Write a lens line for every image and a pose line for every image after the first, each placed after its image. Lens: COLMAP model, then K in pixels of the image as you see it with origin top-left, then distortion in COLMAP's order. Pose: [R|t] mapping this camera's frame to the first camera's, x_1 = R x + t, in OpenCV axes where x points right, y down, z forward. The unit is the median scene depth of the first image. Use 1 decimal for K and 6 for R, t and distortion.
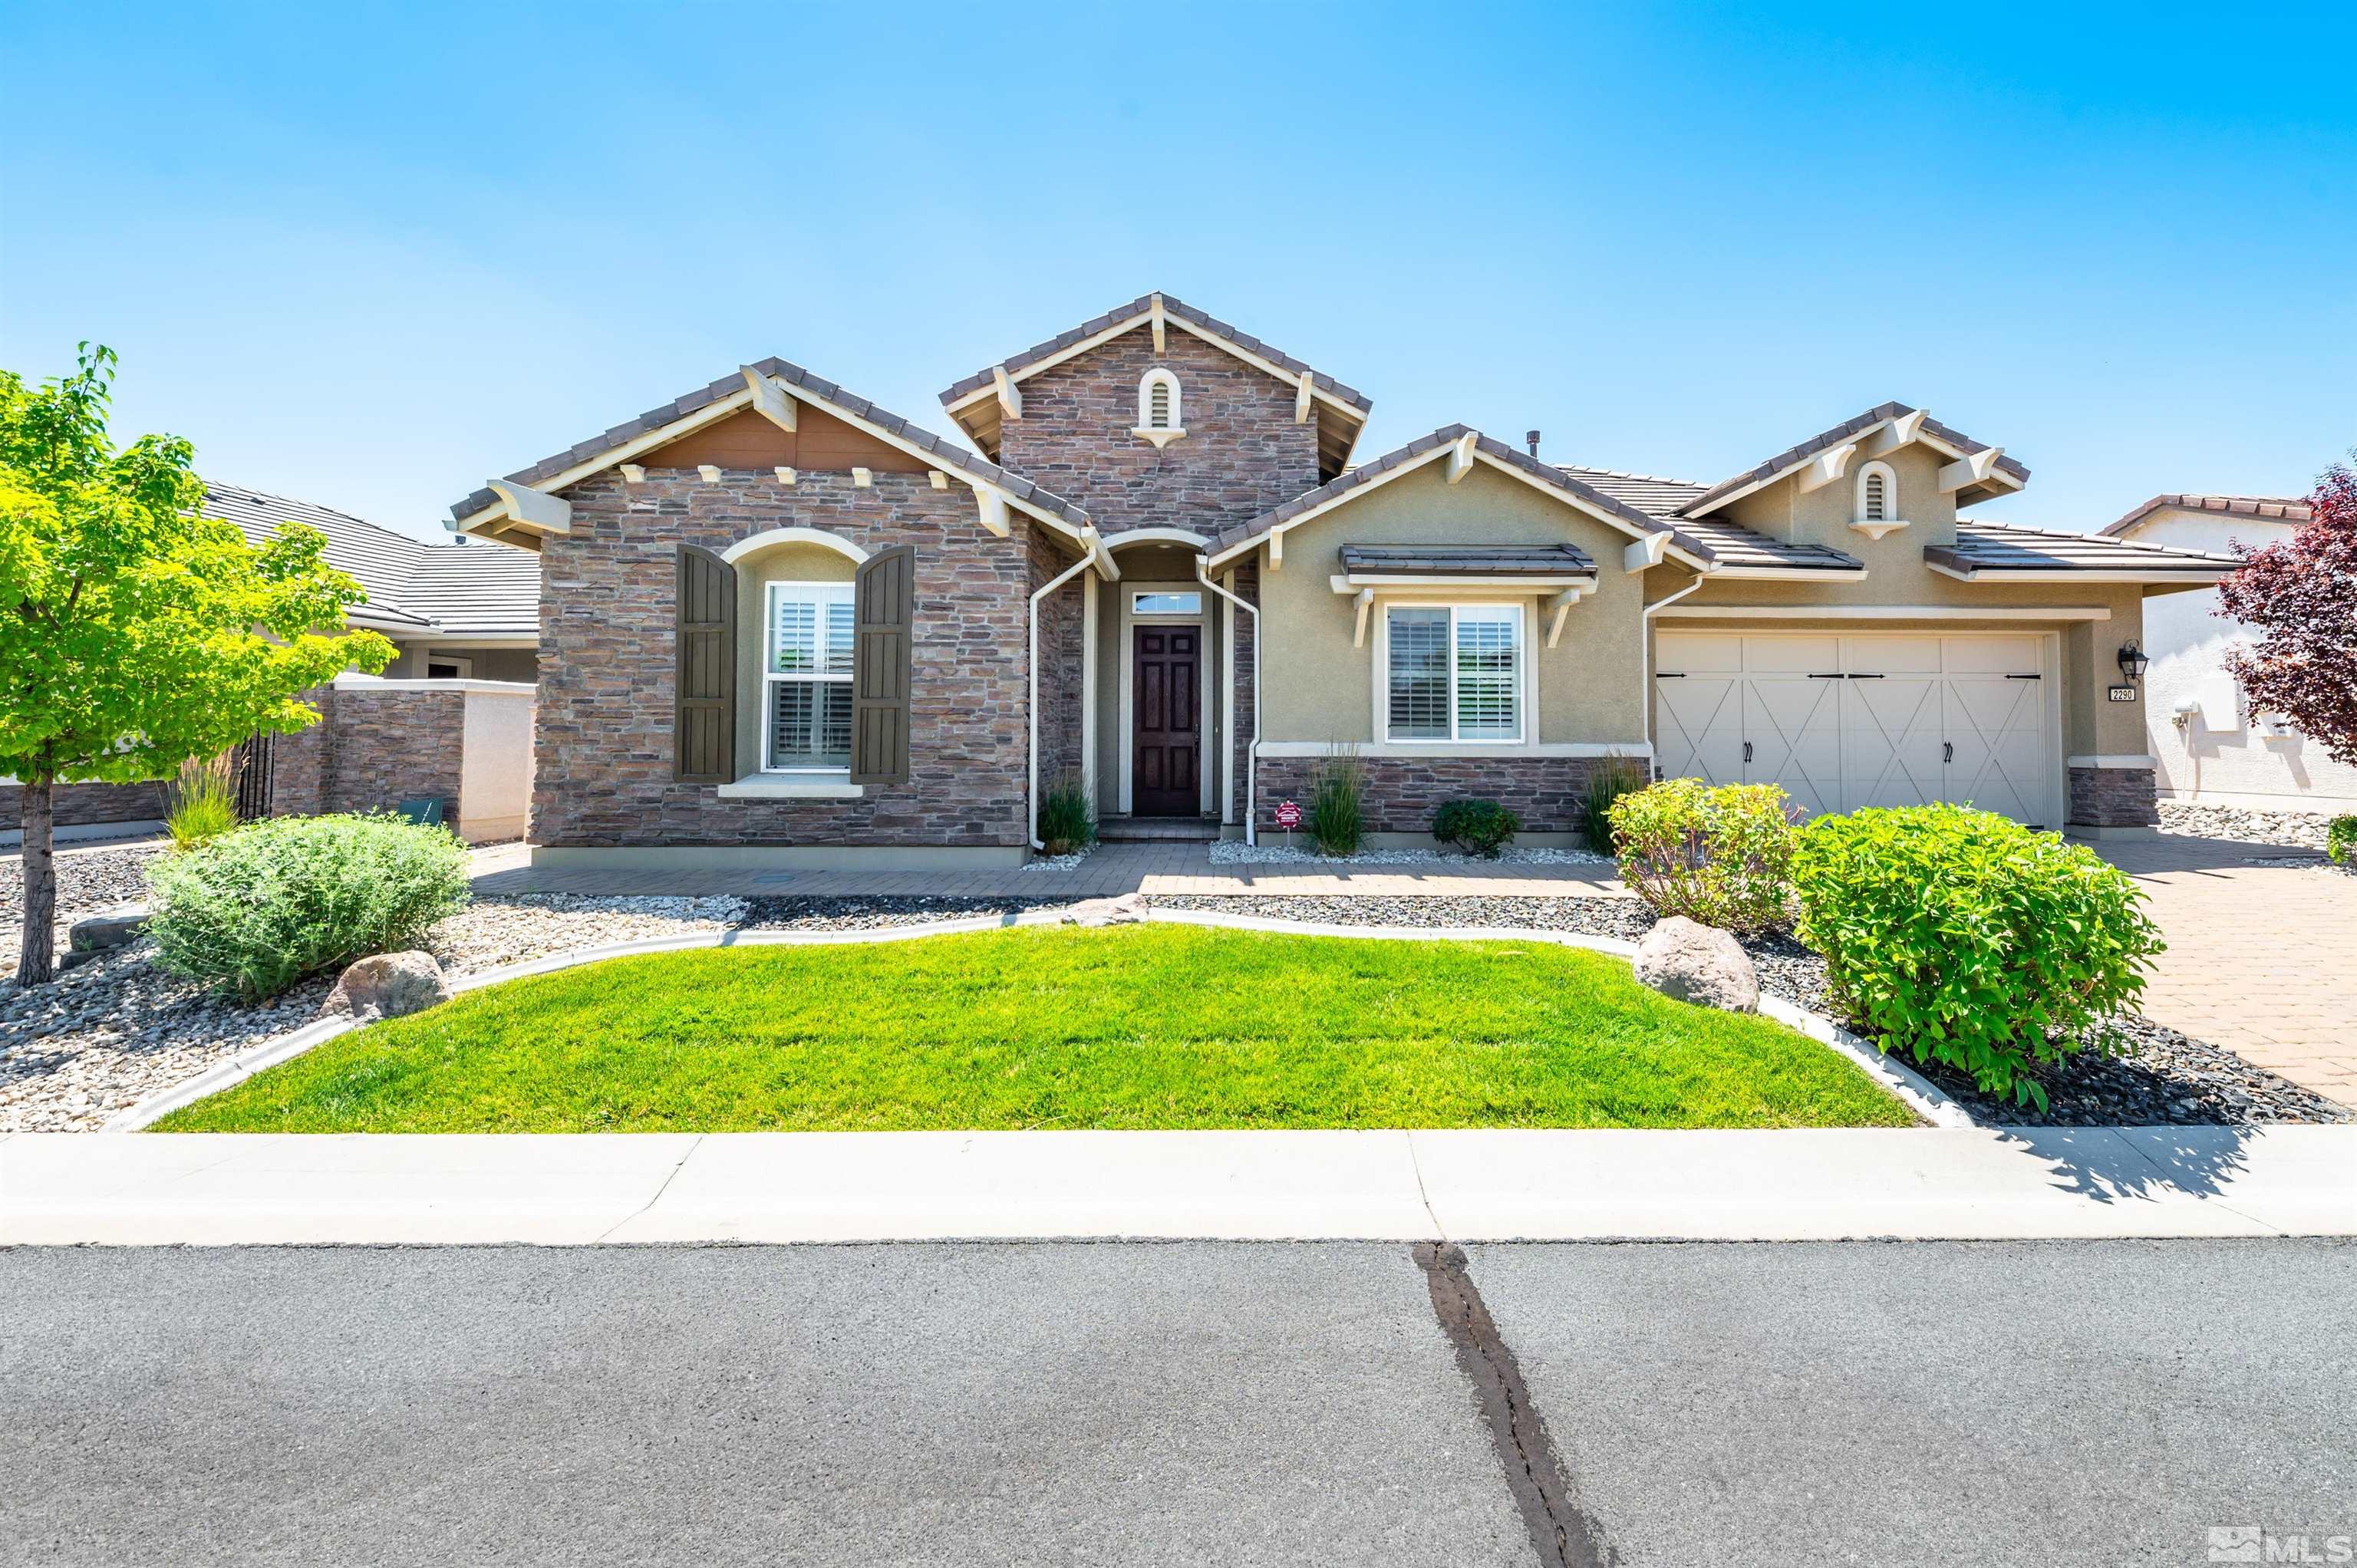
lens RADIAL K [[838.1, 0, 1234.6], [0, 838.1, 758.3], [0, 0, 1]] dist [0.007410, -0.000272]
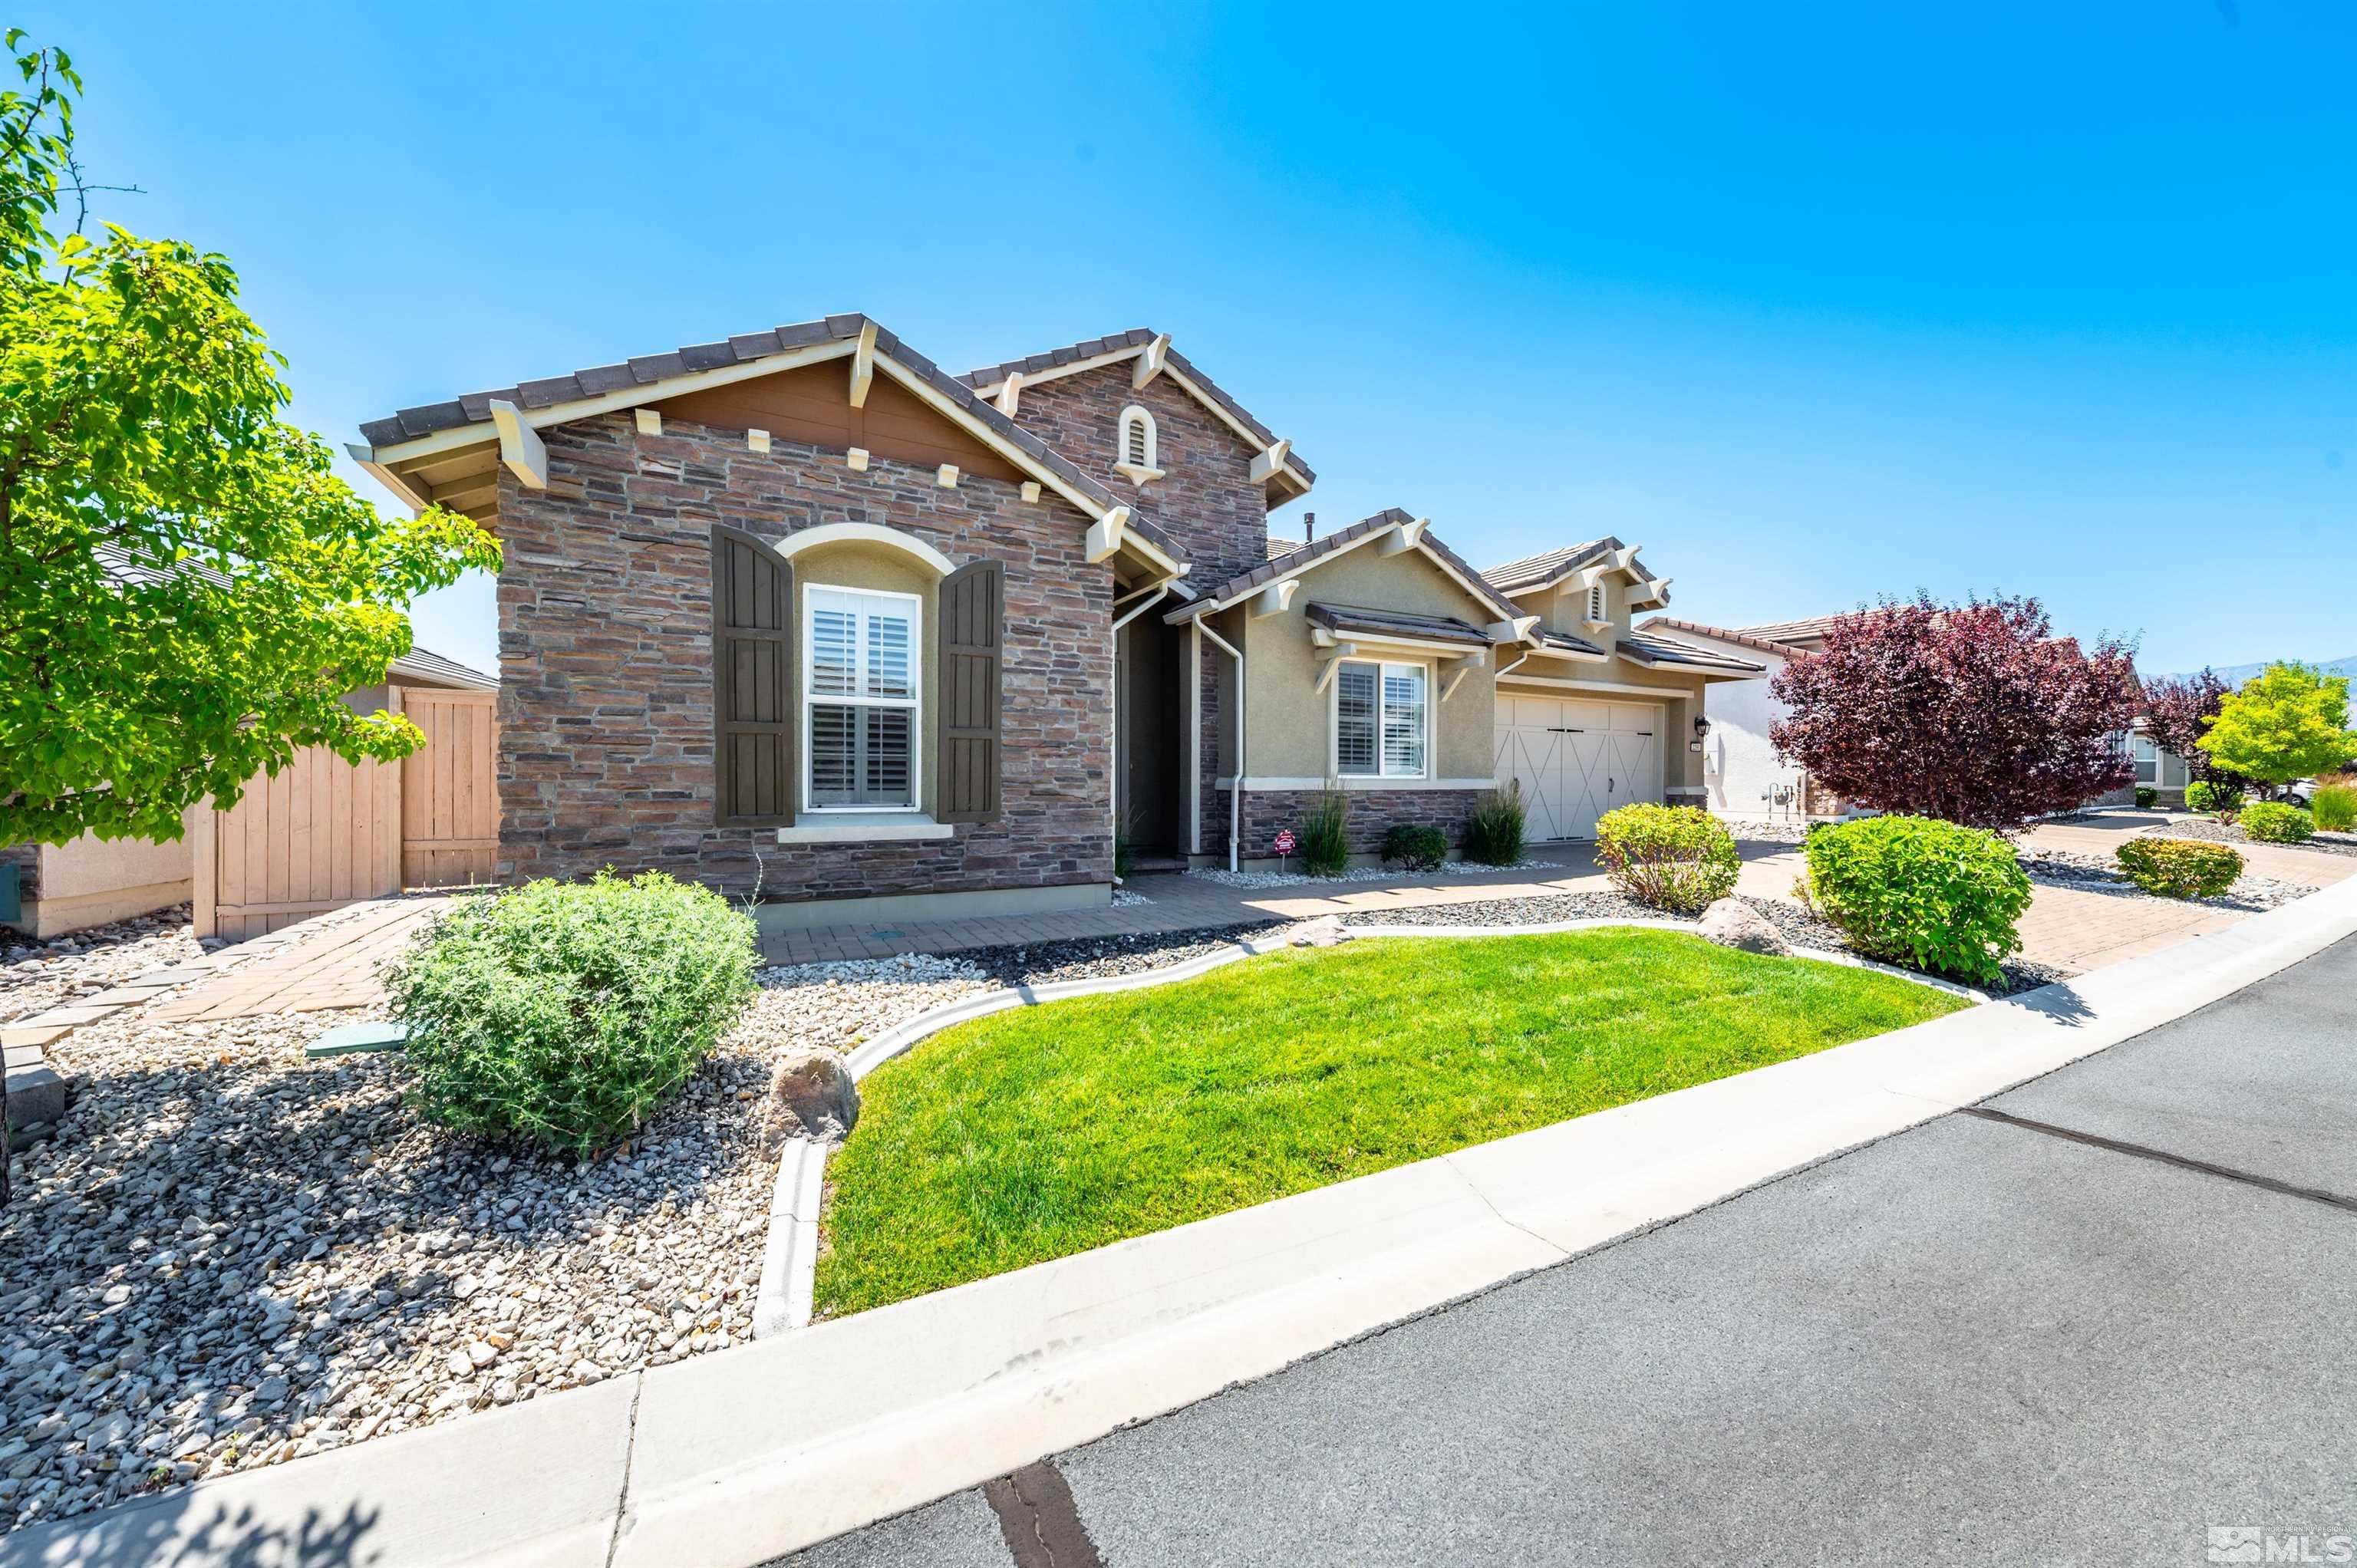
lens RADIAL K [[802.8, 0, 1124.7], [0, 802.8, 833.3], [0, 0, 1]] dist [0.001594, 0.000097]
pose [[0.900916, -0.029466, 0.432991, -0.589452], [0.009191, 0.998764, 0.048844, 0.001026], [-0.433895, -0.040025, 0.900074, 0.130127]]
